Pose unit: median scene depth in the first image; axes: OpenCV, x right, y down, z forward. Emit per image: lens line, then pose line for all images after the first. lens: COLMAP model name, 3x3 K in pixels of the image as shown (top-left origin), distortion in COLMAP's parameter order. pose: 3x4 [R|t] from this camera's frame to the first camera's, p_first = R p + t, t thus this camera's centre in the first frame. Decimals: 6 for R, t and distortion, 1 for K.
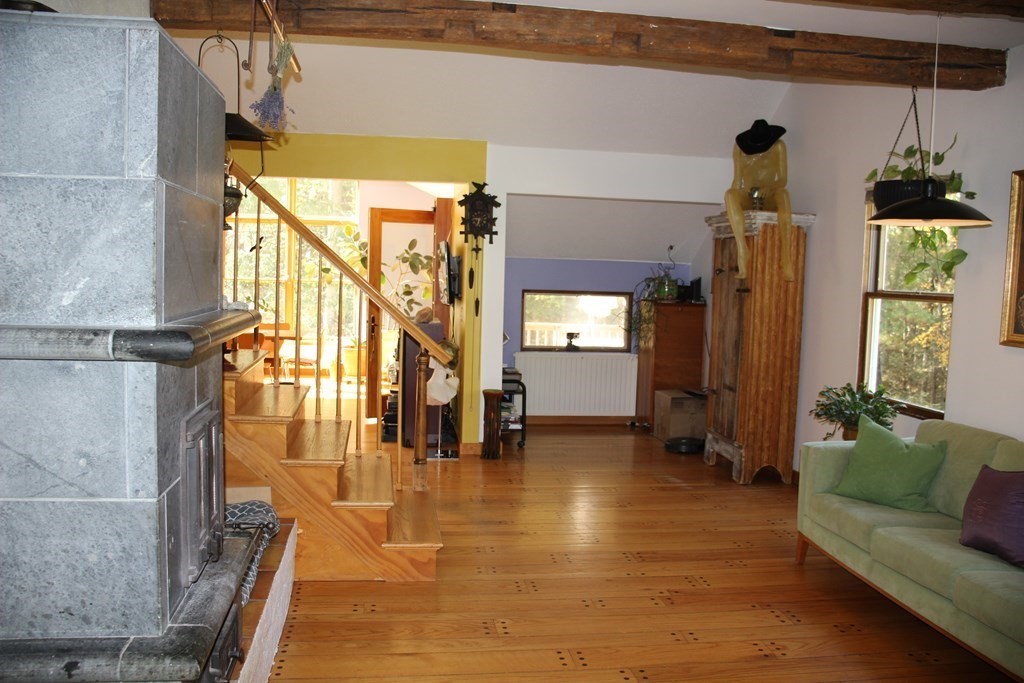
lens RADIAL K [[853.2, 0, 512.0], [0, 853.2, 341.5], [0, 0, 1]] dist [-0.175949, 0.169292]
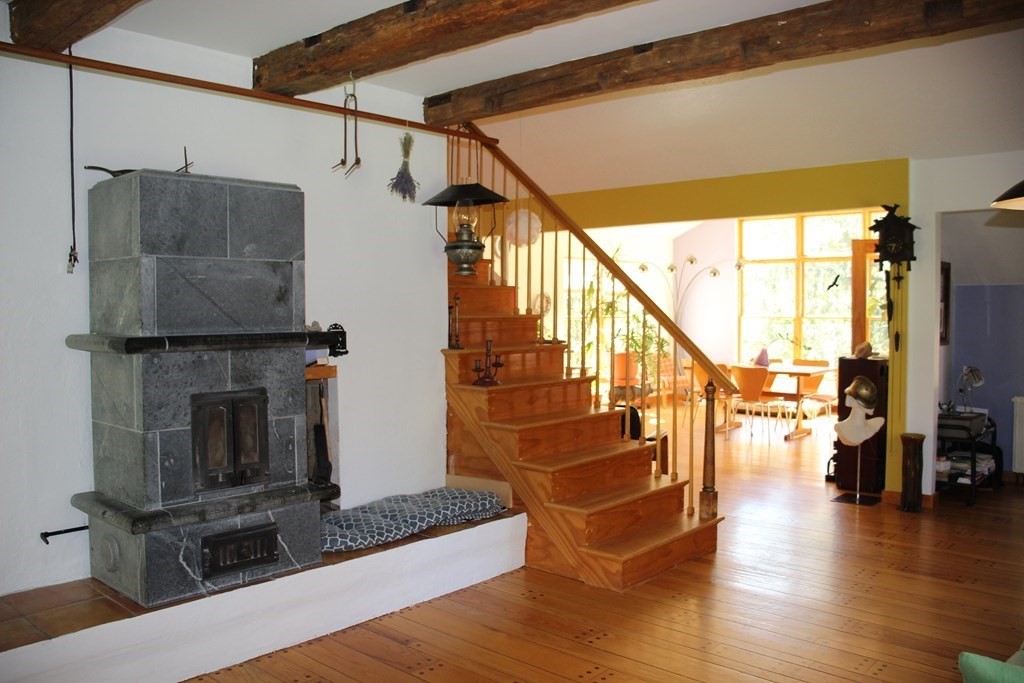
lens RADIAL K [[853.2, 0, 512.0], [0, 853.2, 341.5], [0, 0, 1]] dist [-0.175949, 0.169292]
pose [[0.629967, -0.001263, -0.776621, 0.394916], [-0.039023, 0.998684, -0.033278, 0.005343], [0.775641, 0.051270, 0.629088, 0.129330]]
